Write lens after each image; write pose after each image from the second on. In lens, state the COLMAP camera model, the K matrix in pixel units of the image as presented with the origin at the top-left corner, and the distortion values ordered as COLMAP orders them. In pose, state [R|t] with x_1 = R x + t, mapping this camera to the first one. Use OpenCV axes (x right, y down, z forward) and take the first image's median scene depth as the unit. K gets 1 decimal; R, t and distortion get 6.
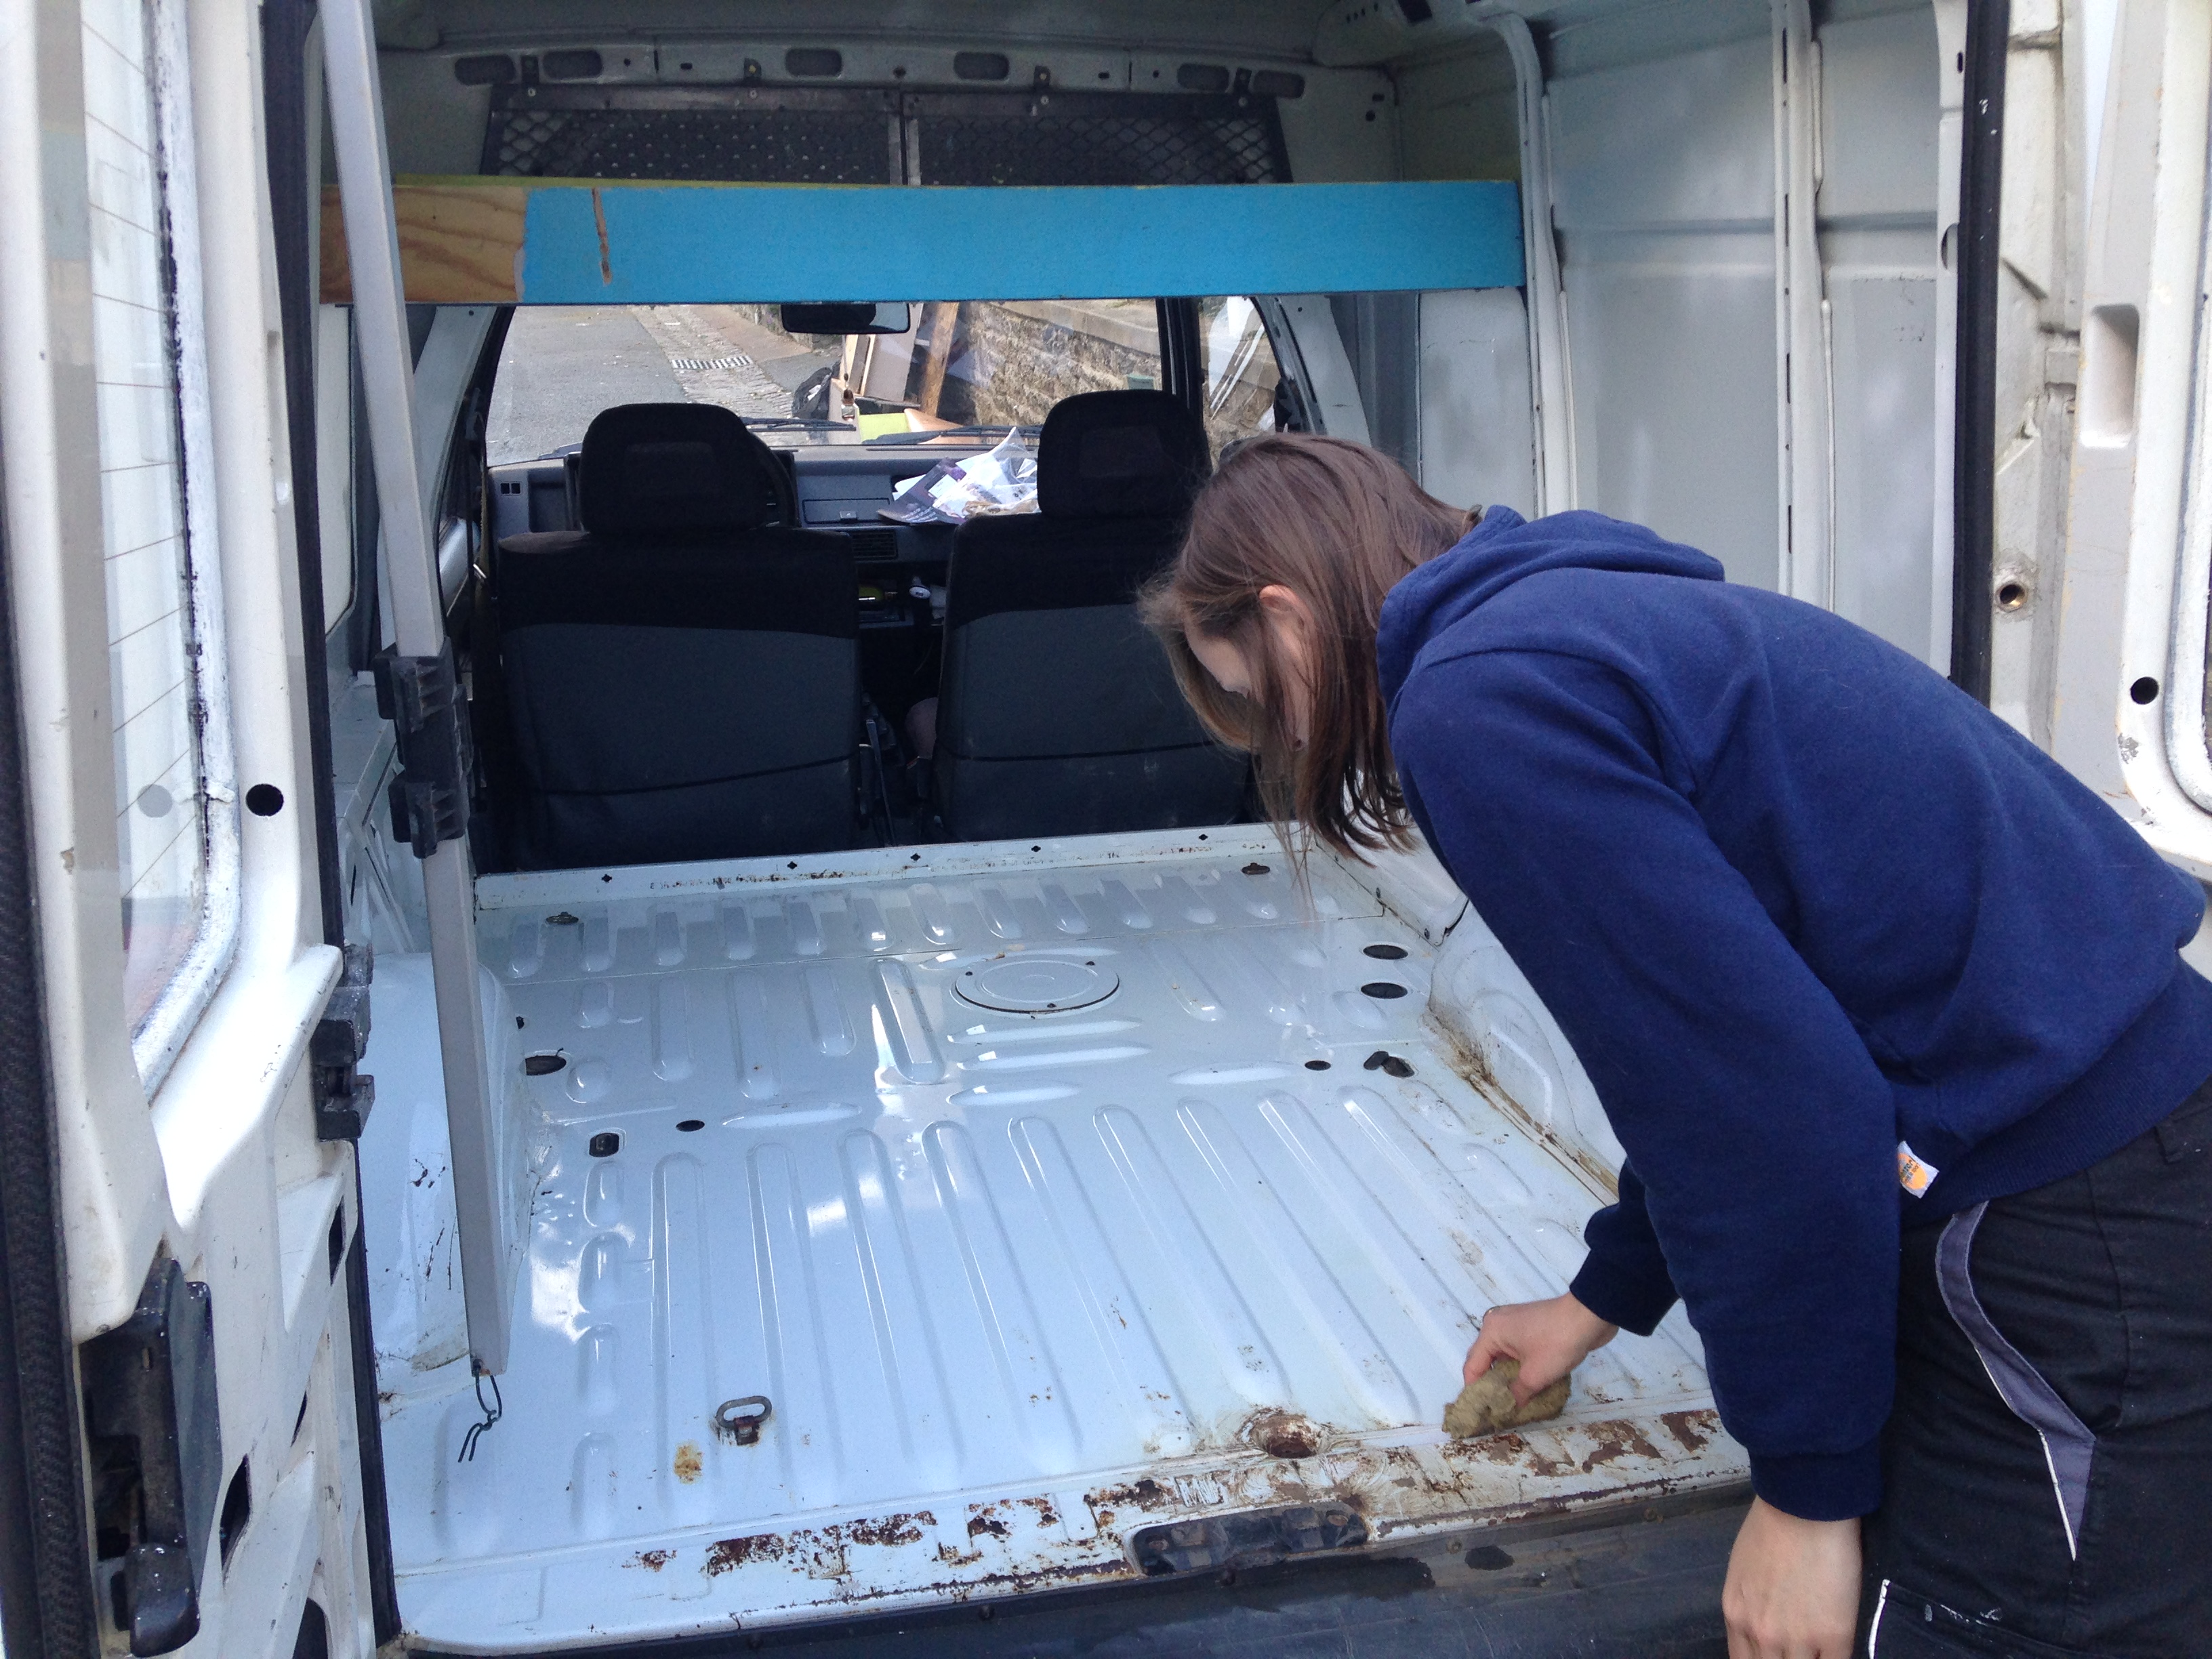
lens RADIAL K [[2007.7, 0, 1106.0], [0, 2007.7, 829.5], [0, 0, 1]] dist [0.187088, -0.292472]
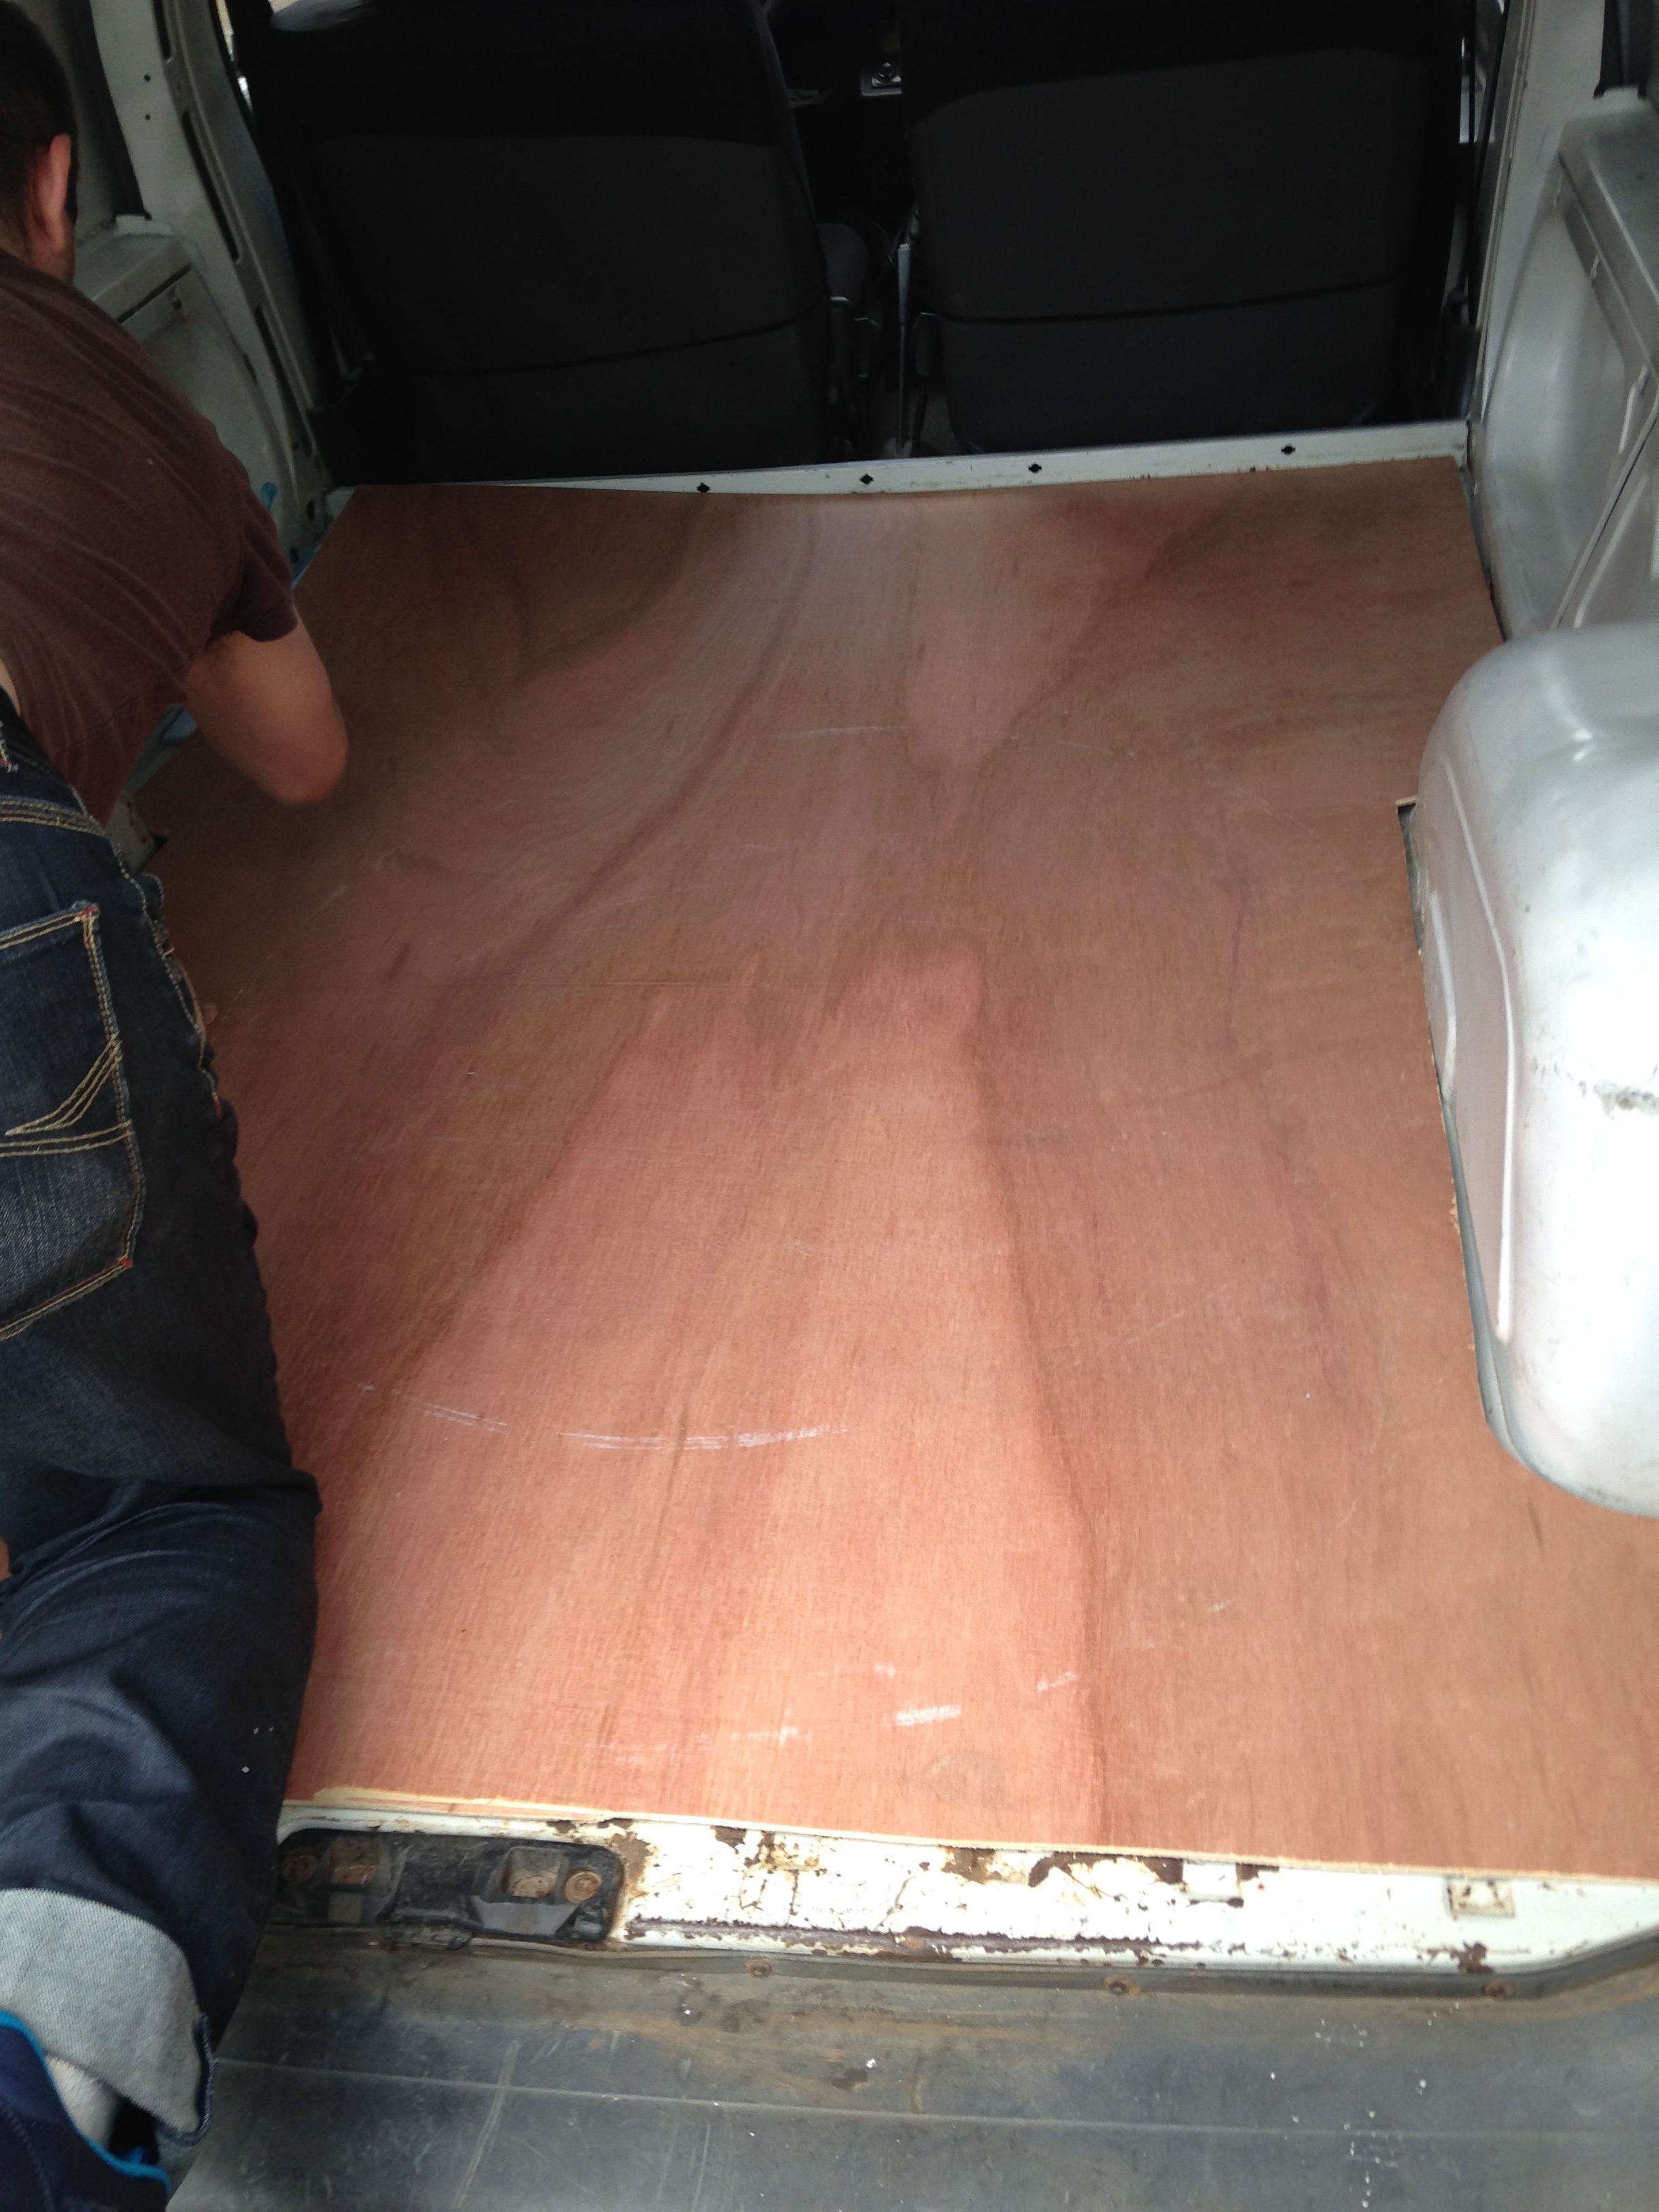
lens RADIAL K [[2007.7, 0, 828.1], [0, 2007.7, 1120.3], [0, 0, 1]] dist [0.187088, -0.292472]
pose [[0.928495, 0.140109, -0.343899, 0.346281], [0.004131, 0.922136, 0.386844, -0.112269], [0.371322, -0.360604, 0.855620, 0.549455]]
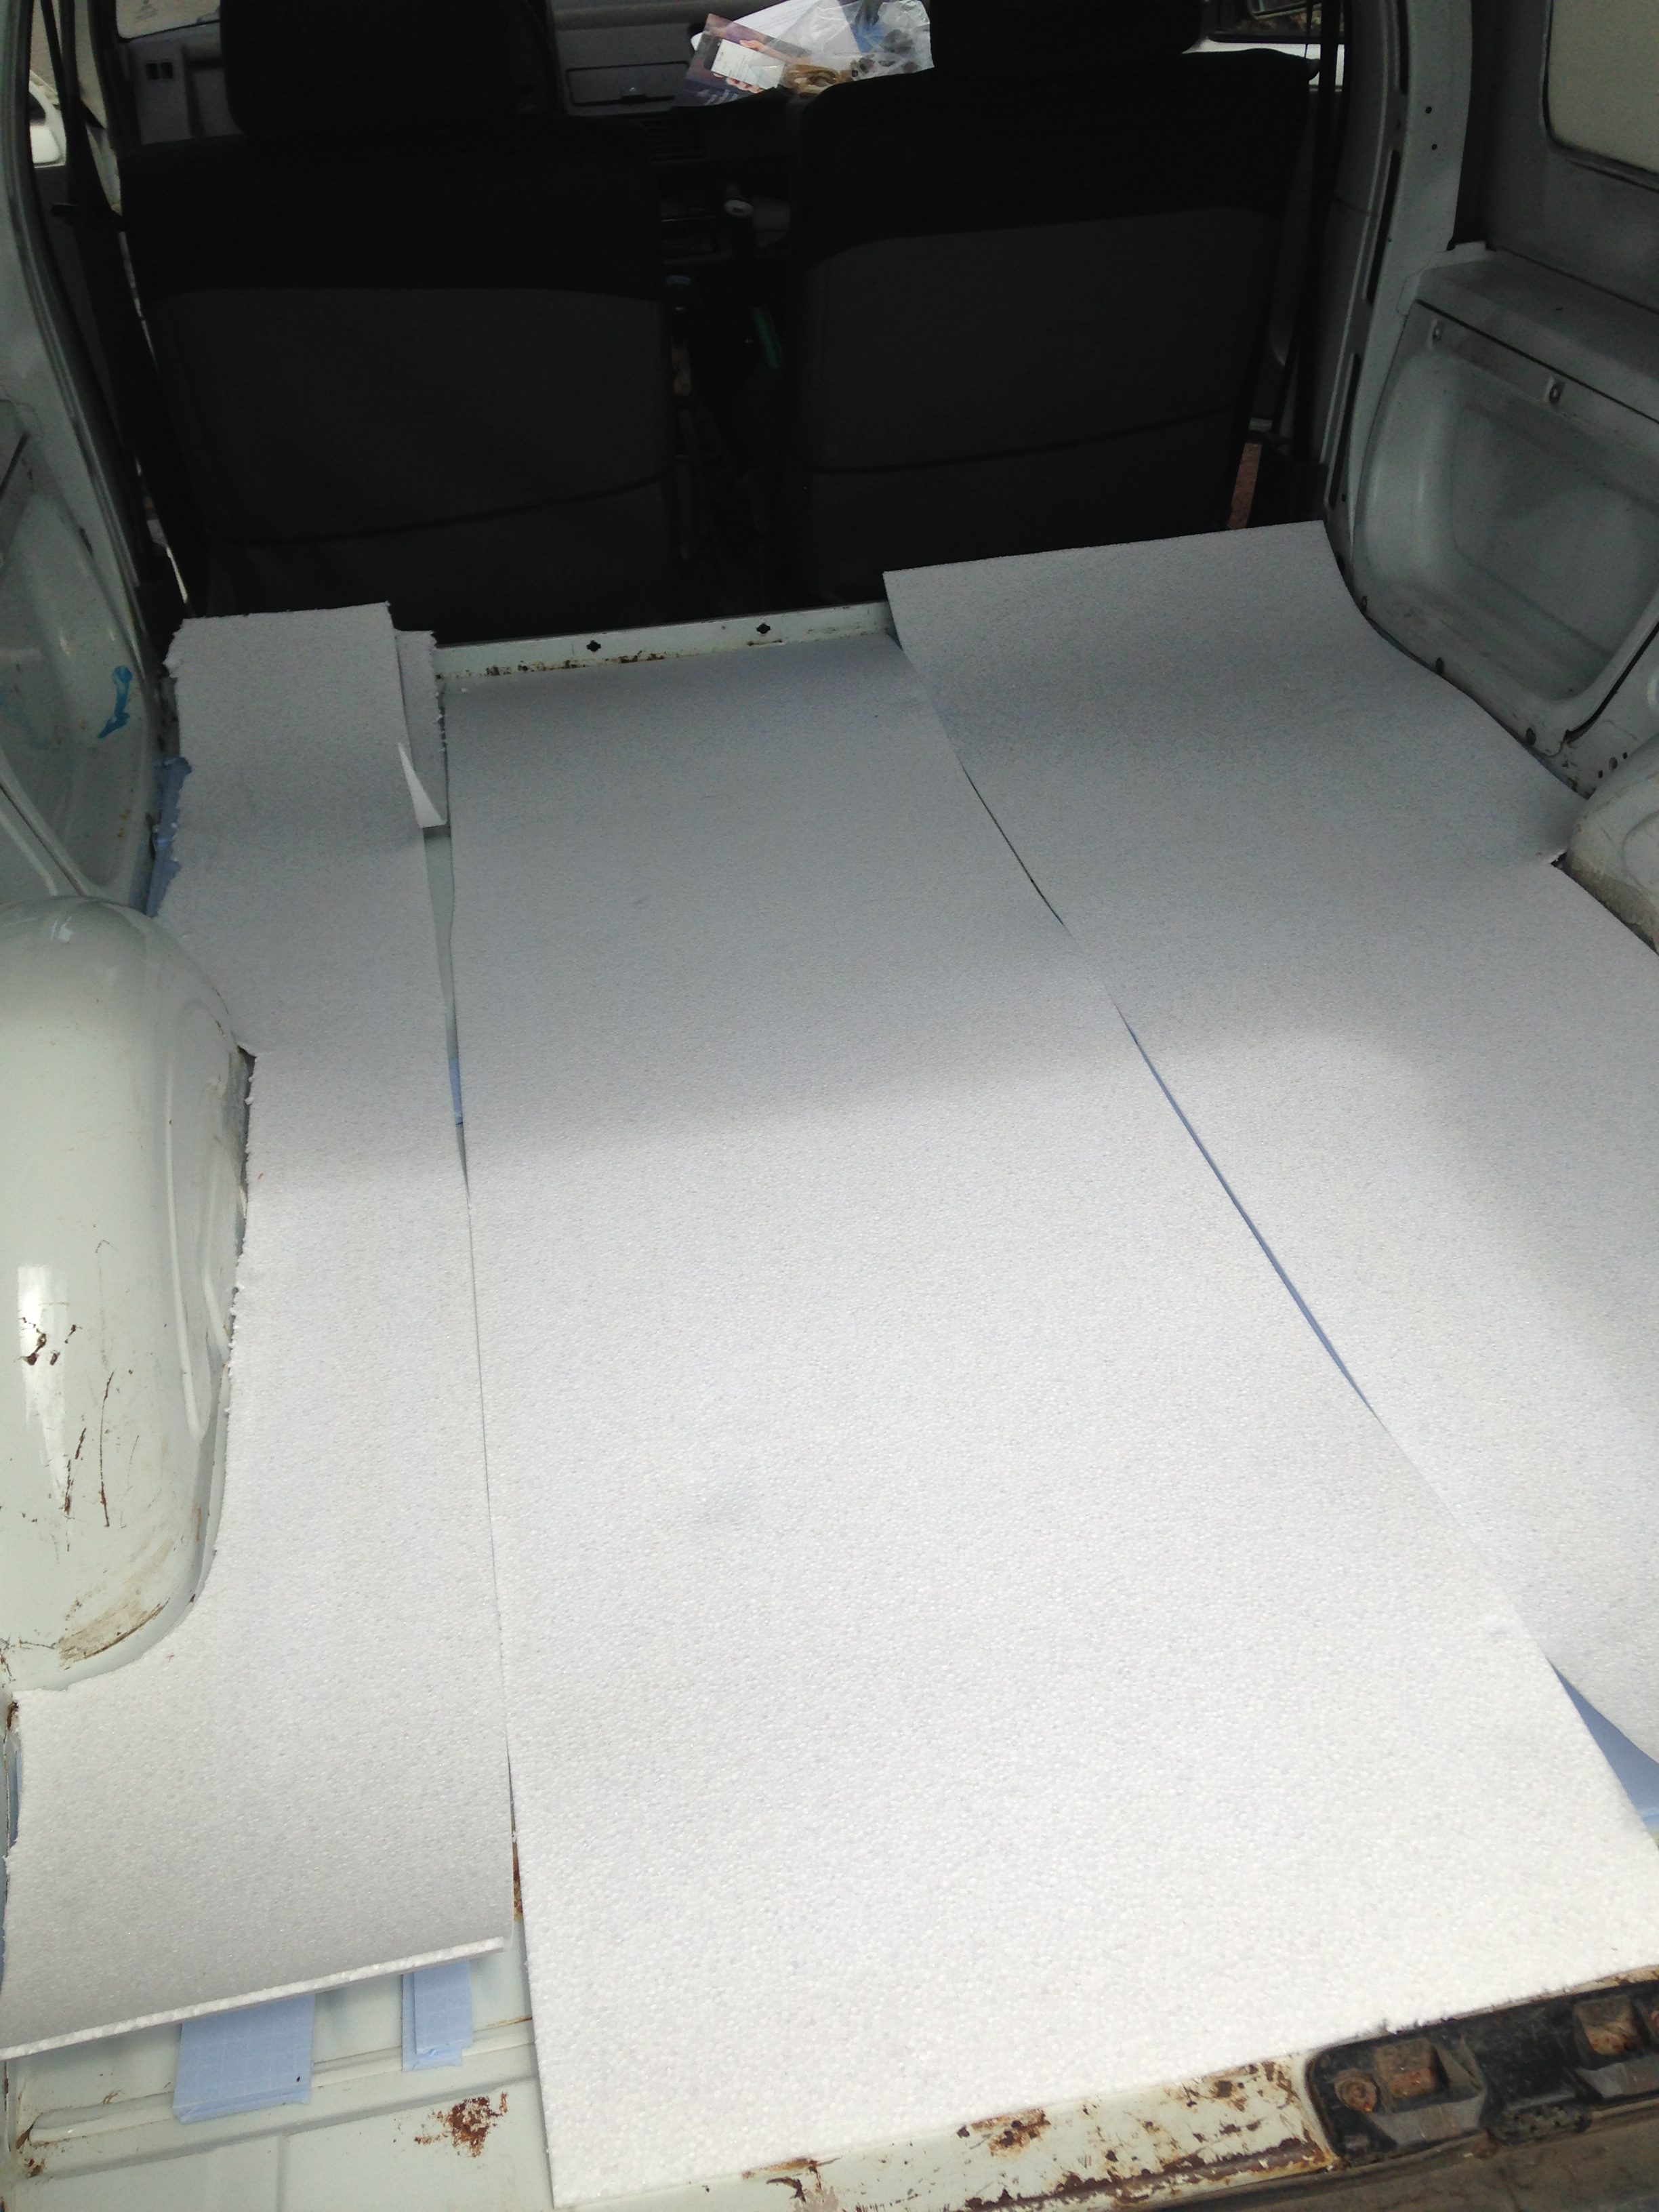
lens RADIAL K [[2007.7, 0, 828.1], [0, 2007.7, 1120.3], [0, 0, 1]] dist [0.187088, -0.292472]
pose [[0.998705, -0.022097, -0.045824, -0.081585], [0.035022, 0.951957, 0.304221, -0.074256], [0.036900, -0.305432, 0.951499, 0.501941]]
